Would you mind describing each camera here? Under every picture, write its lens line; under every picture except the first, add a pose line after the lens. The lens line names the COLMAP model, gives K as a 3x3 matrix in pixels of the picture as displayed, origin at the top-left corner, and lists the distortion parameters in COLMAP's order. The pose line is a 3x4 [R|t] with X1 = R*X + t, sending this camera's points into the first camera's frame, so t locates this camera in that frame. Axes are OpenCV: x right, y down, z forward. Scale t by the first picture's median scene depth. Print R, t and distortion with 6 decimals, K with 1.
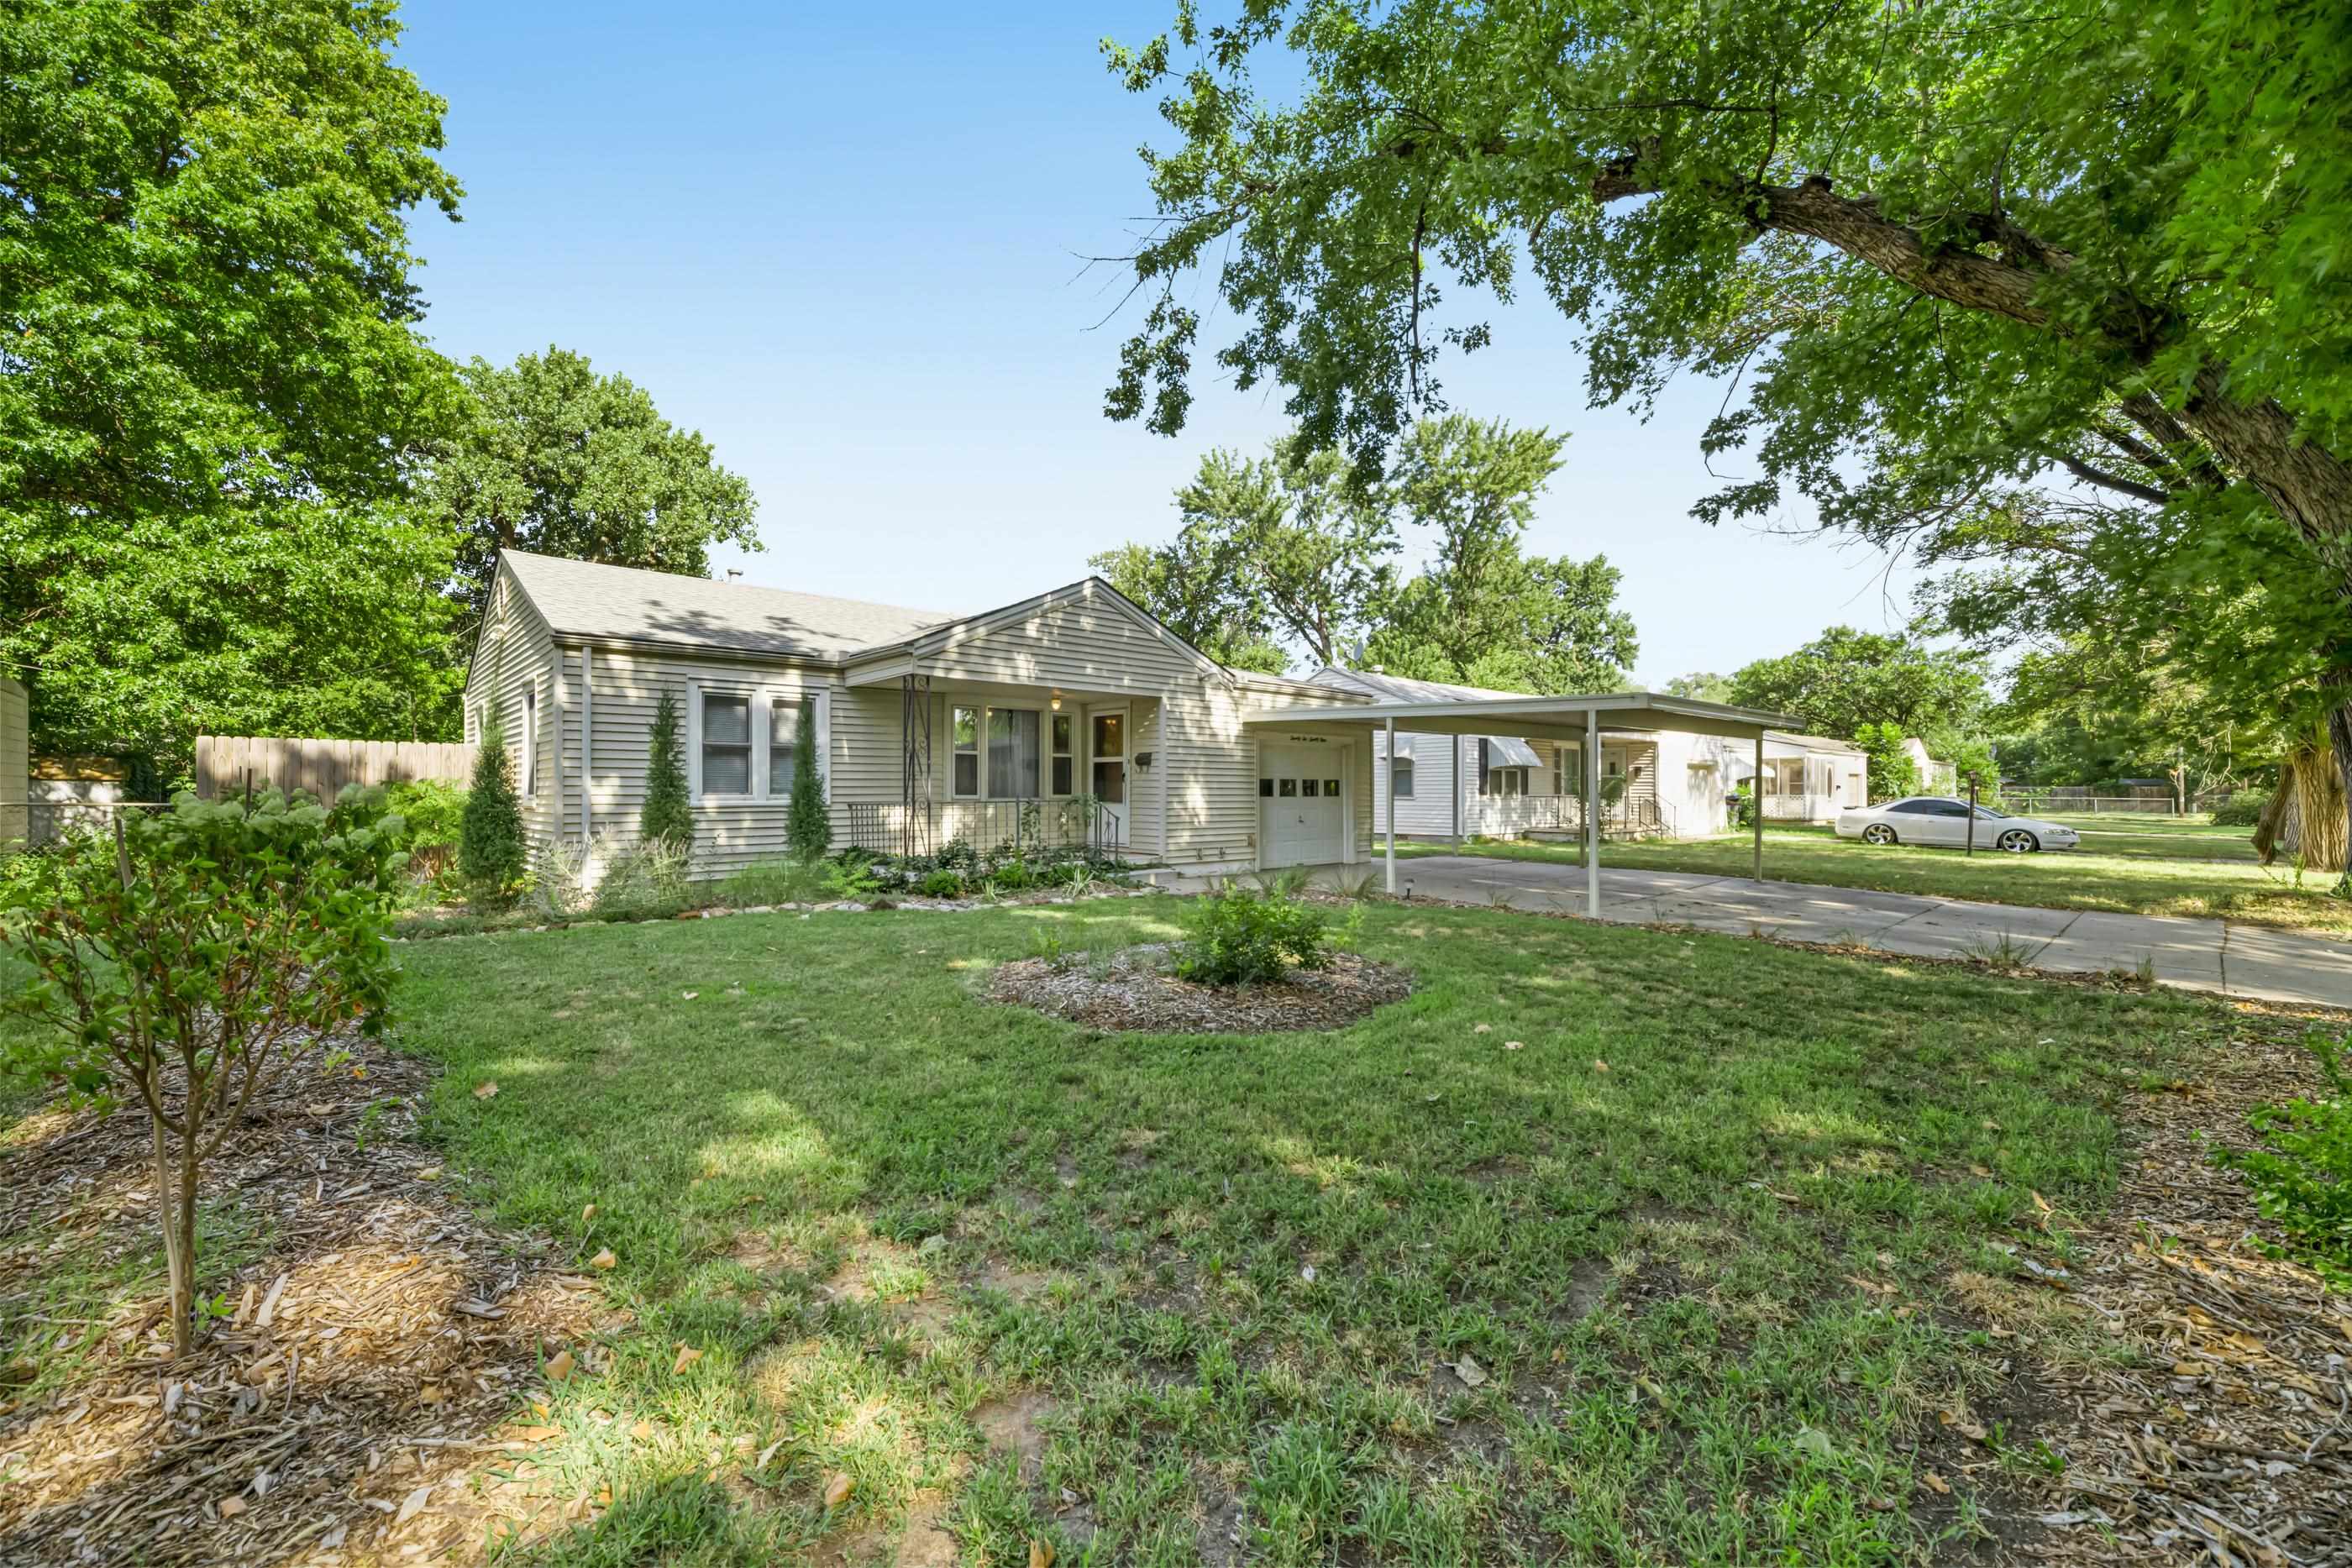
lens RADIAL K [[979.4, 0, 1176.0], [0, 979.4, 784.0], [0, 0, 1]] dist [-0.000073, -0.000015]
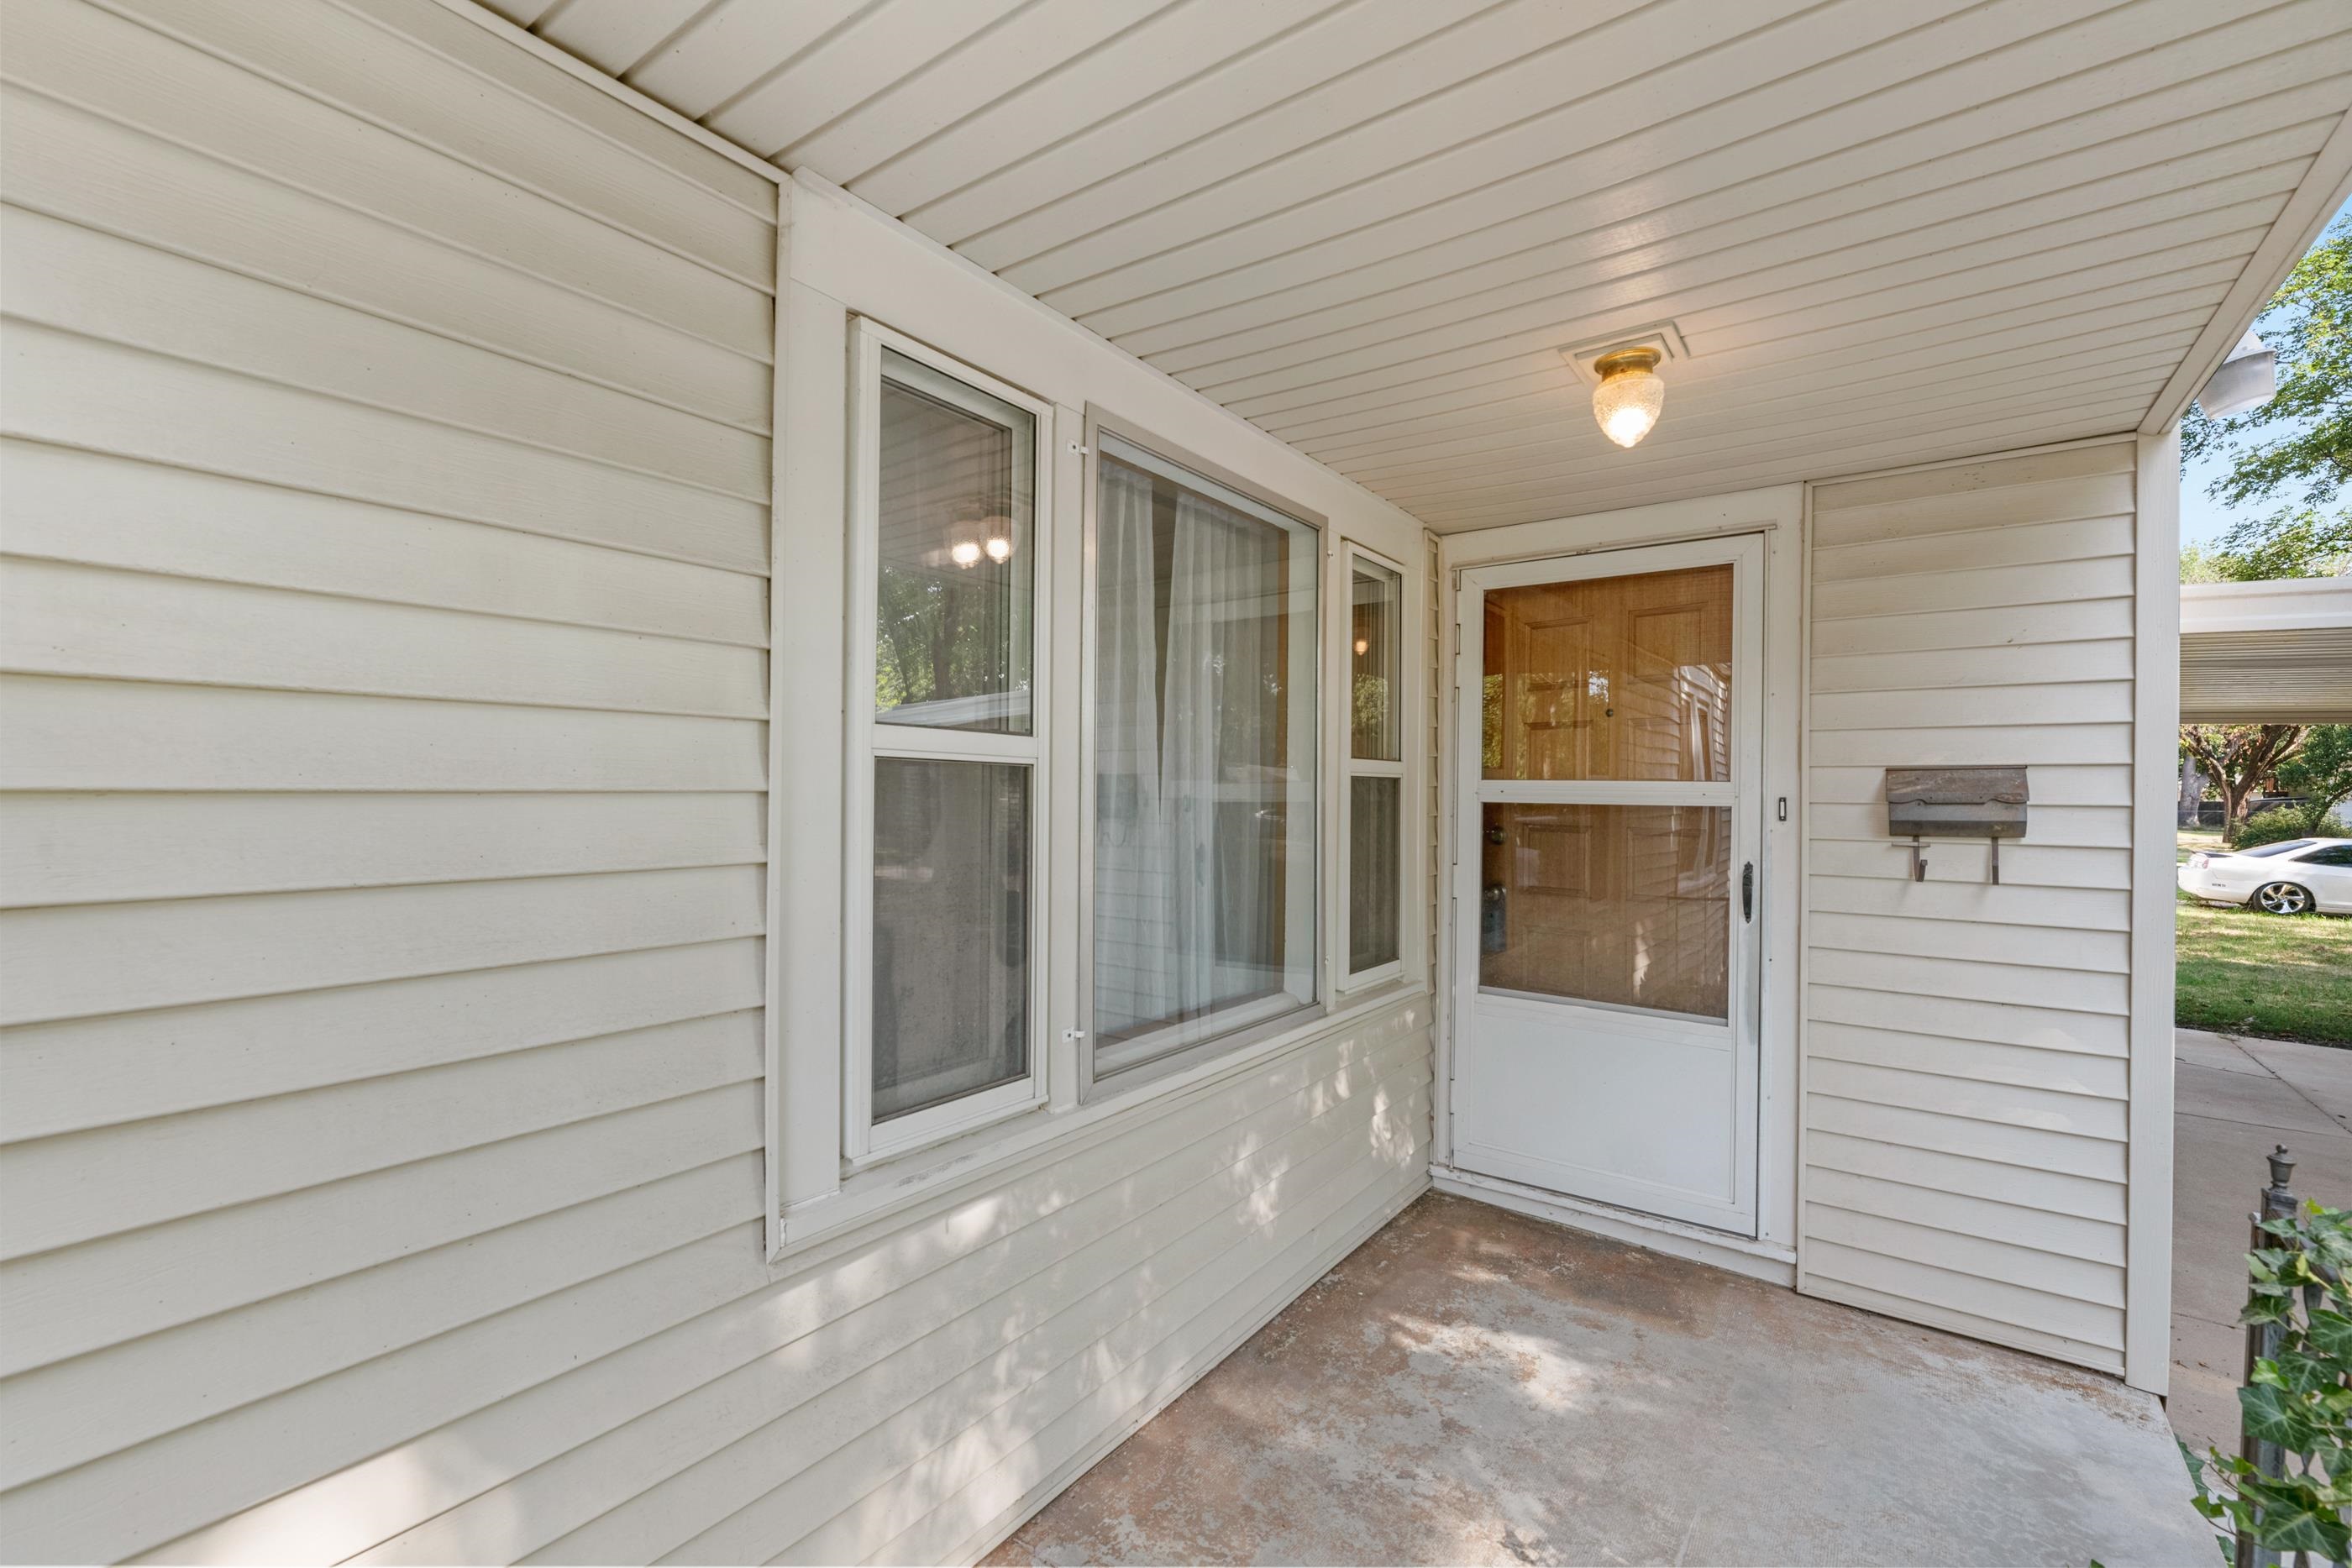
lens RADIAL K [[992.5, 0, 1169.9], [0, 992.5, 794.7], [0, 0, 1]] dist [0.002420, 0.000147]
pose [[0.983994, 0.006663, 0.178079, -0.194128], [-0.008143, 0.999938, 0.007578, -0.025655], [-0.178017, -0.008907, 0.983987, 0.804880]]
